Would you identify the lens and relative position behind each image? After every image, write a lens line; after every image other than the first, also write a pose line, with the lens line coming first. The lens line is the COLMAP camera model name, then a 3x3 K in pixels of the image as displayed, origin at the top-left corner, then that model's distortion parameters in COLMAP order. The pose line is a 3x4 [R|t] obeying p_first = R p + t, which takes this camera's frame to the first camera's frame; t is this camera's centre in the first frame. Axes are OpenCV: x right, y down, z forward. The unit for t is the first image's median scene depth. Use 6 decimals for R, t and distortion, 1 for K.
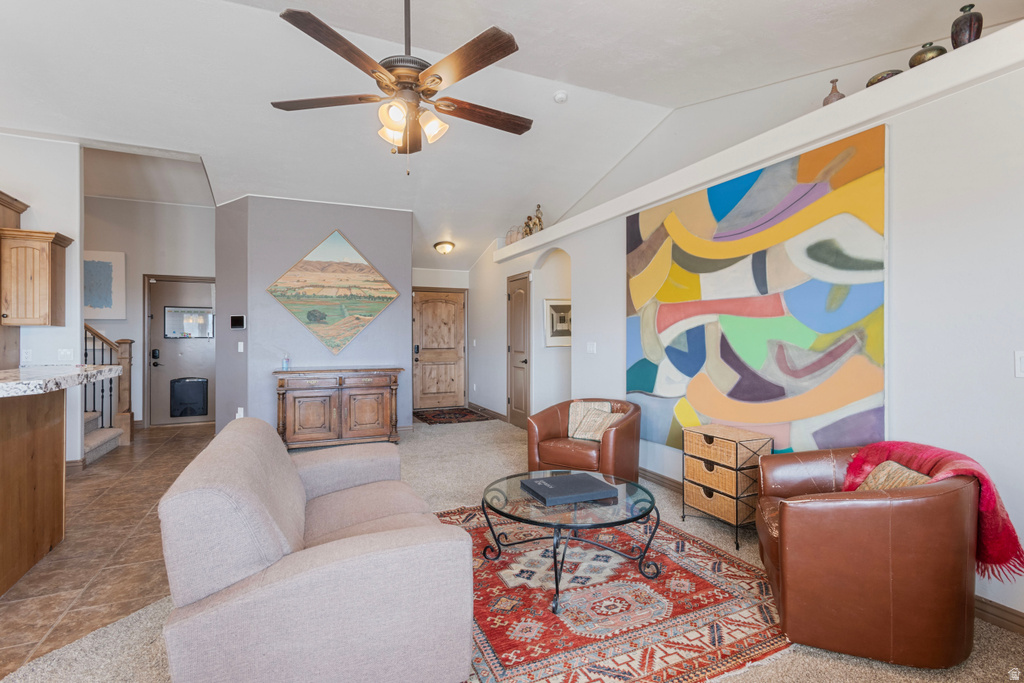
lens RADIAL K [[484.0, 0, 514.5], [0, 484.0, 333.7], [0, 0, 1]] dist [0.003445, 0.001084]
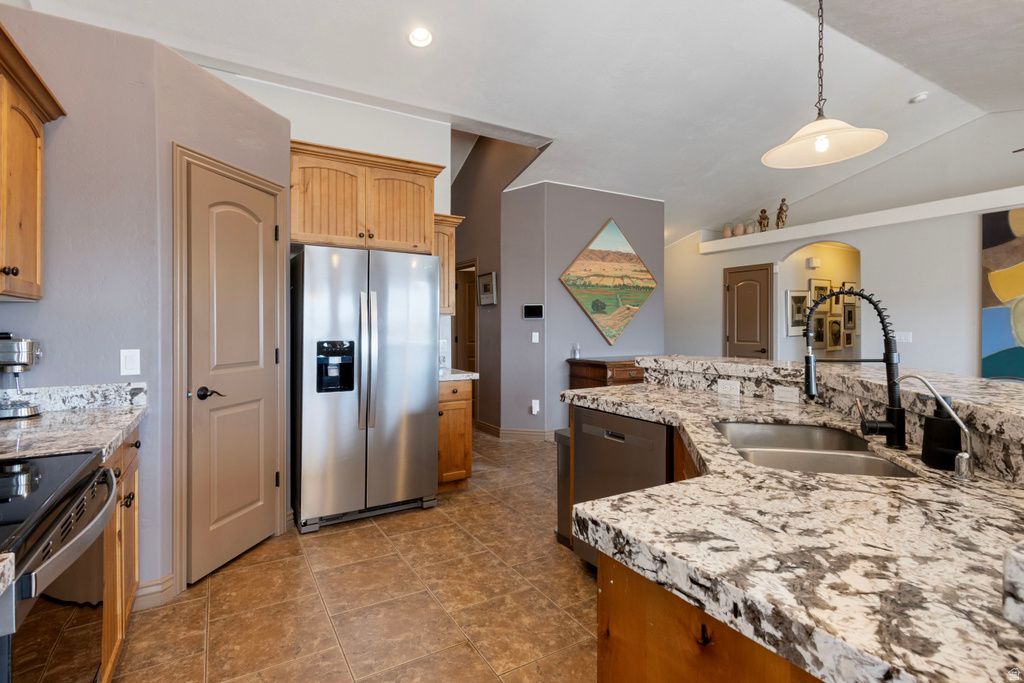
lens RADIAL K [[494.0, 0, 508.9], [0, 494.0, 328.9], [0, 0, 1]] dist [0.006020, 0.000934]
pose [[0.994154, -0.000466, 0.107974, -0.690883], [-0.000590, 0.999952, 0.009746, 0.001016], [-0.107974, -0.009752, 0.994106, 0.016395]]
